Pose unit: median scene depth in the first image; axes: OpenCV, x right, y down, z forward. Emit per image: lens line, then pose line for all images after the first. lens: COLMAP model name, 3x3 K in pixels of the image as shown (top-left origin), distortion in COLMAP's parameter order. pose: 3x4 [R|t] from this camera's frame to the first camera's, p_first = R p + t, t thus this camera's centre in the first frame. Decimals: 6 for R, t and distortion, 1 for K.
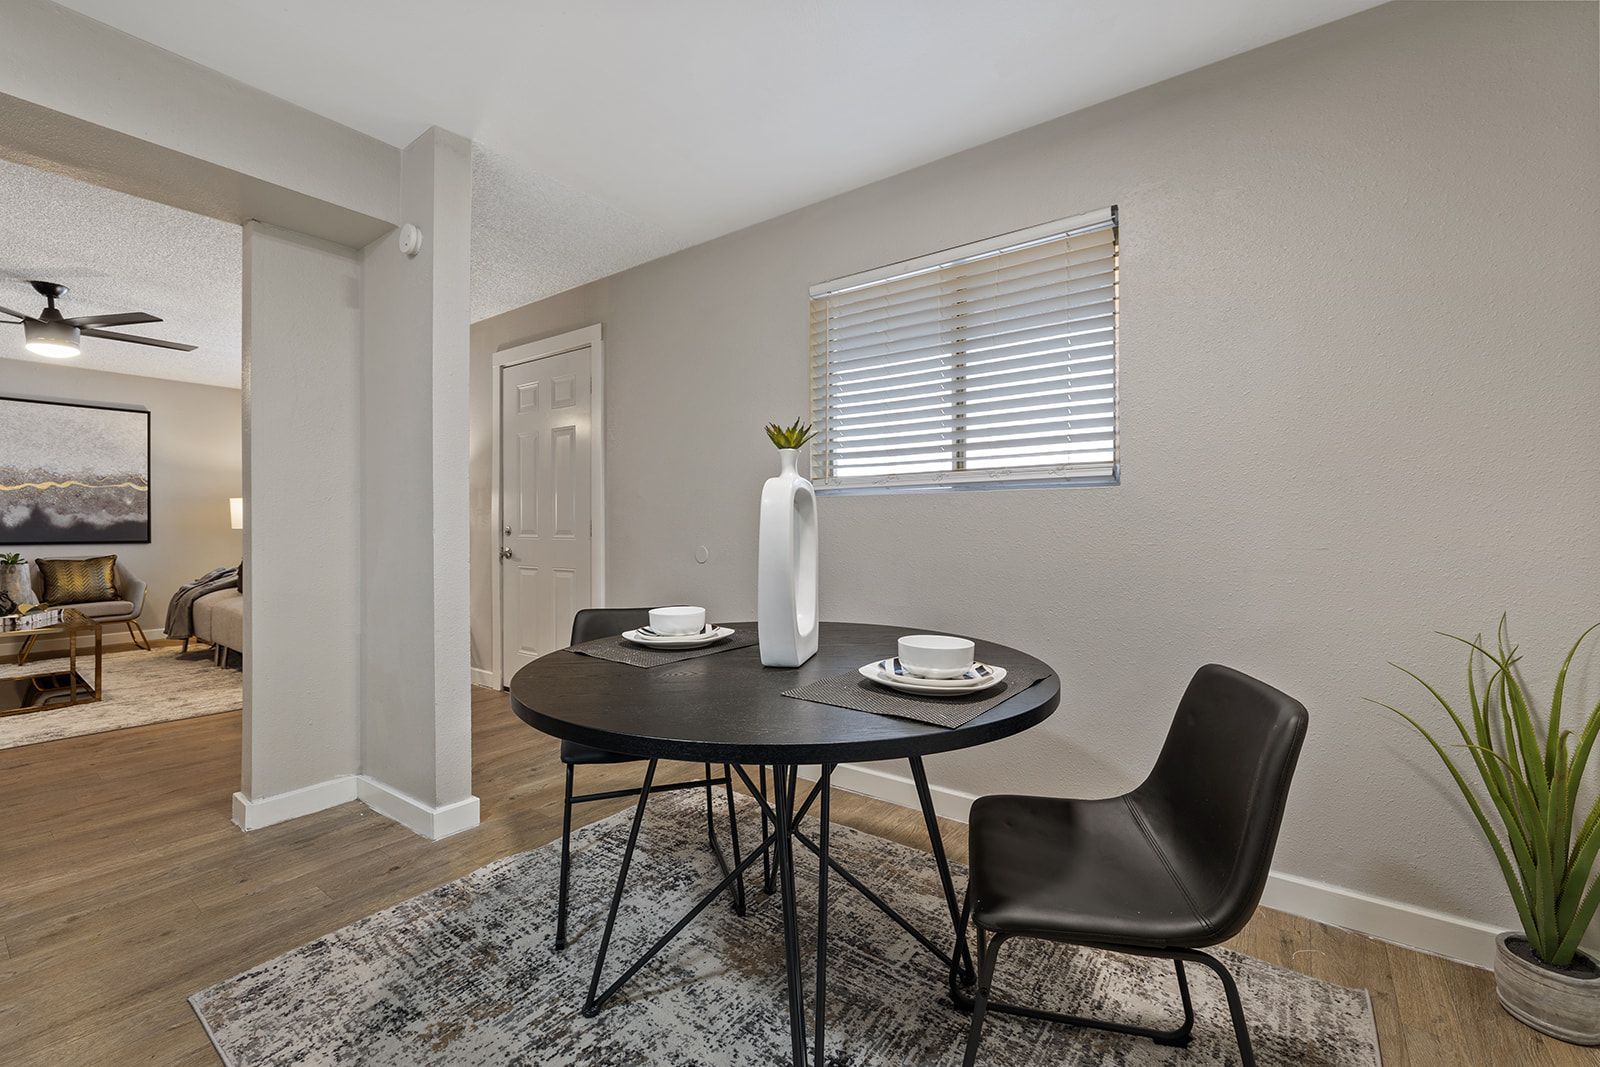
lens RADIAL K [[671.6, 0, 810.5], [0, 671.6, 522.5], [0, 0, 1]] dist [-0.002713, -0.001014]
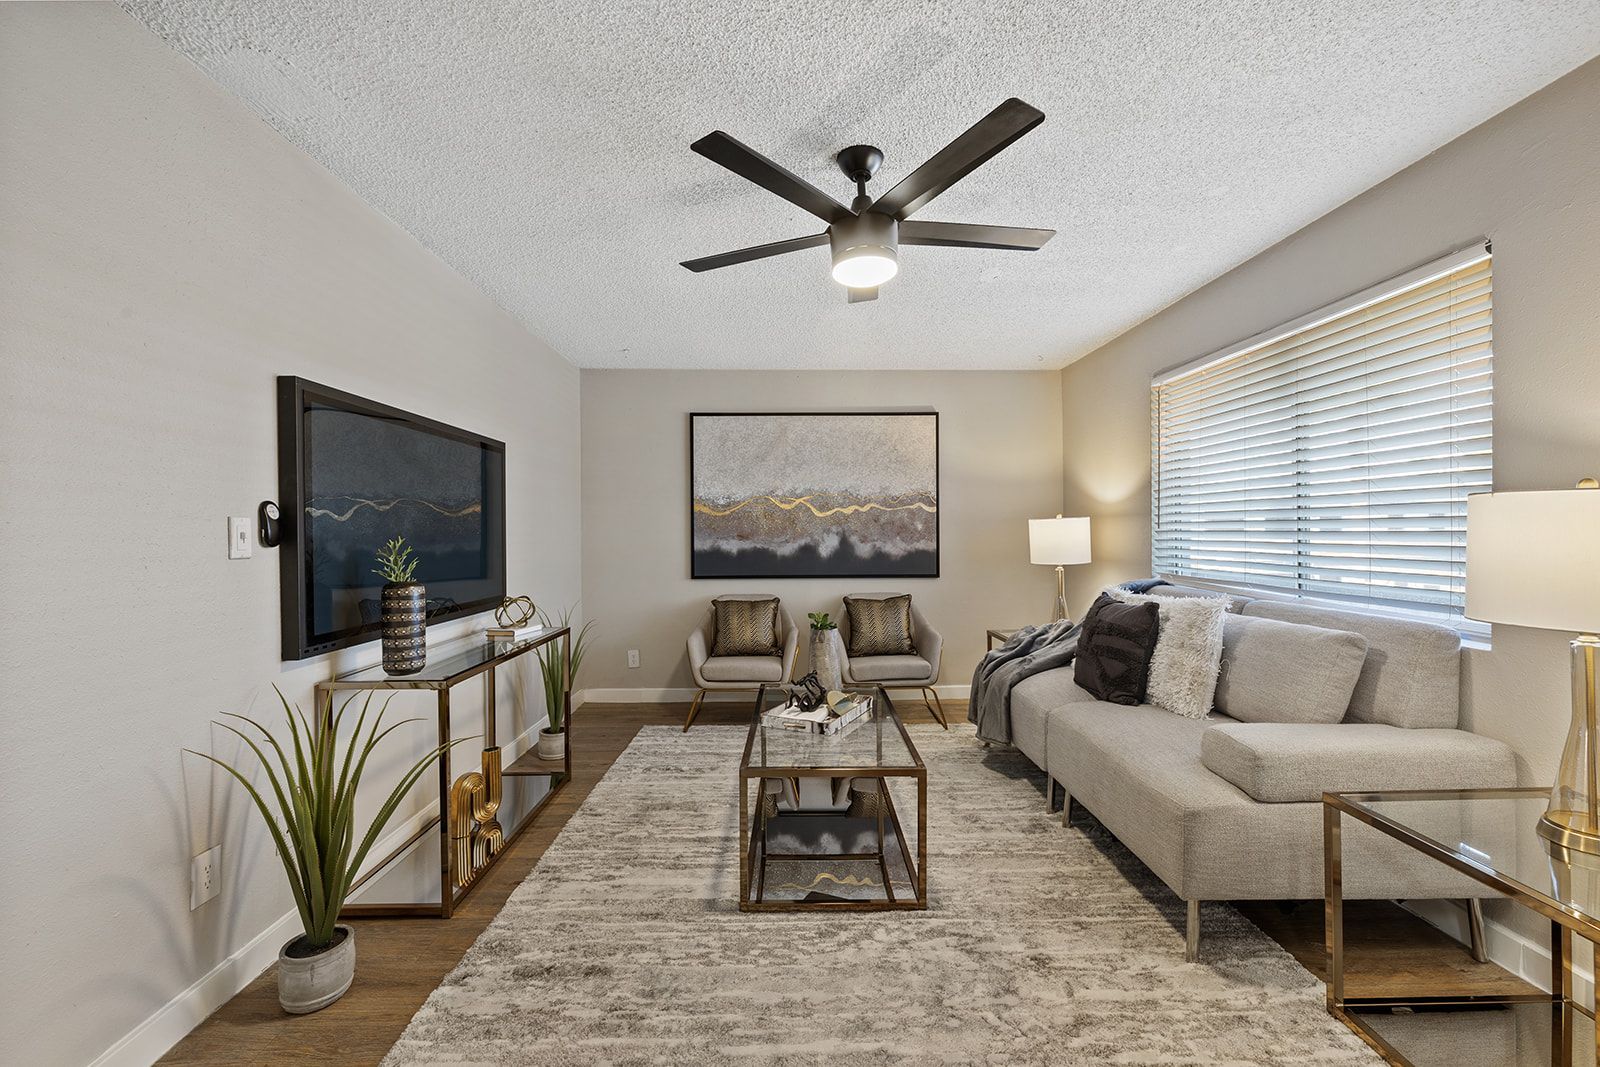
lens RADIAL K [[671.5, 0, 795.4], [0, 671.5, 535.5], [0, 0, 1]] dist [-0.001512, -0.000068]
pose [[0.599196, 0.002173, -0.800599, -0.487542], [0.004877, 0.999968, 0.006364, -0.027611], [0.800588, -0.007717, 0.599166, 0.417647]]
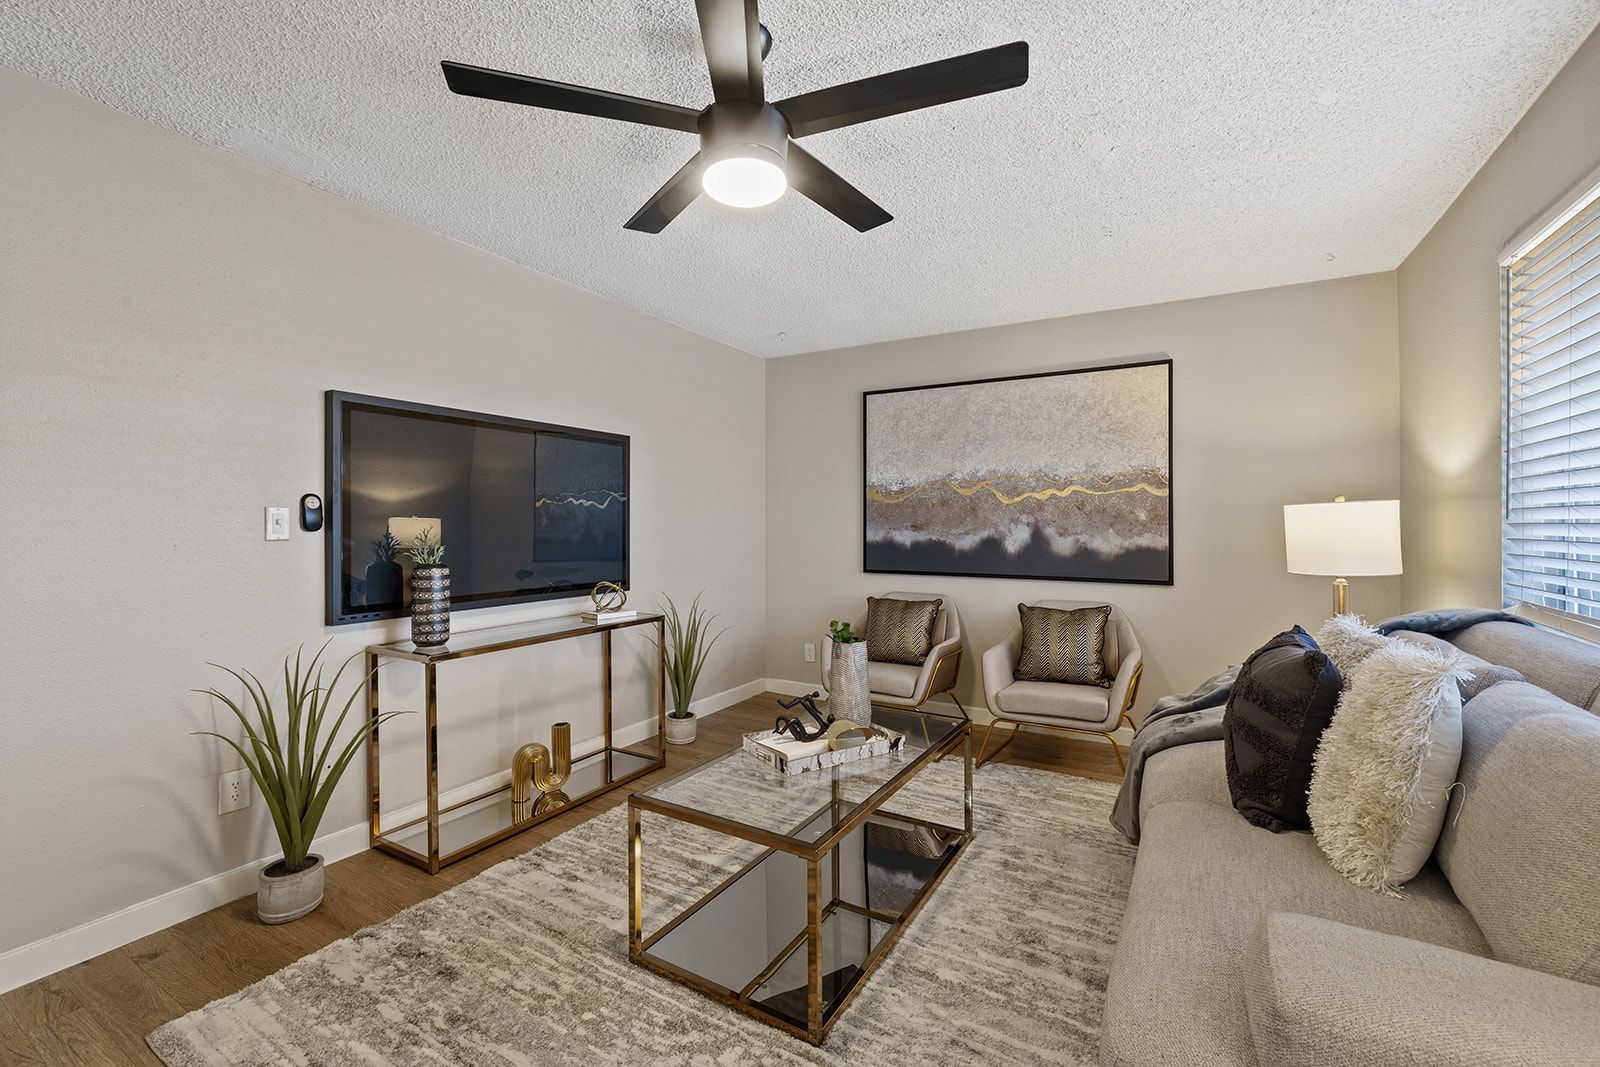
lens RADIAL K [[674.3, 0, 796.4], [0, 674.3, 520.1], [0, 0, 1]] dist [-0.001605, -0.000210]
pose [[0.098203, -0.002109, -0.995164, -0.473570], [-0.000260, 0.999998, -0.002145, -0.027067], [0.995166, 0.000470, 0.098202, 0.670180]]
